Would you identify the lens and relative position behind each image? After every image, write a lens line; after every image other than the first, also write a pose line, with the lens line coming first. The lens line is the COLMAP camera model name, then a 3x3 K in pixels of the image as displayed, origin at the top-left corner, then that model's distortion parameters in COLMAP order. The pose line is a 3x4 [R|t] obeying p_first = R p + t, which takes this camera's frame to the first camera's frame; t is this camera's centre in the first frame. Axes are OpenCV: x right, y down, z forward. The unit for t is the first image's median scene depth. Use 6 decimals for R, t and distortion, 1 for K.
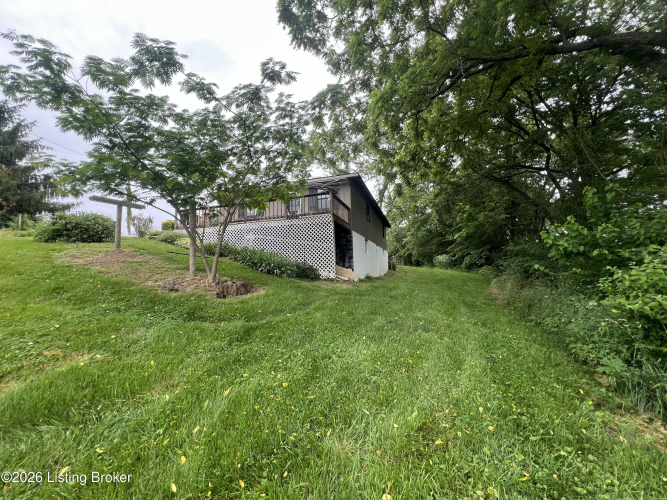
lens RADIAL K [[266.3, 0, 335.3], [0, 266.3, 250.2], [0, 0, 1]] dist [0.011627, 0.000228]
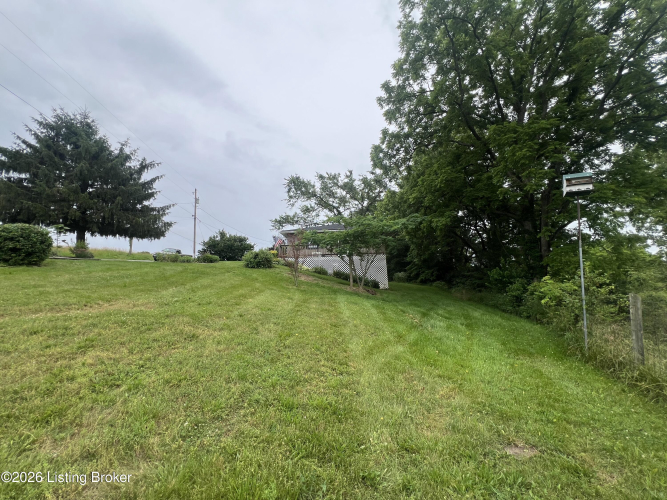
lens RADIAL K [[266.3, 0, 331.4], [0, 266.3, 251.6], [0, 0, 1]] dist [0.011627, 0.000228]
pose [[0.973420, 0.031386, 0.226865, -0.828986], [-0.022333, 0.998853, -0.042365, -0.067530], [-0.227934, 0.036172, 0.973004, -0.769321]]
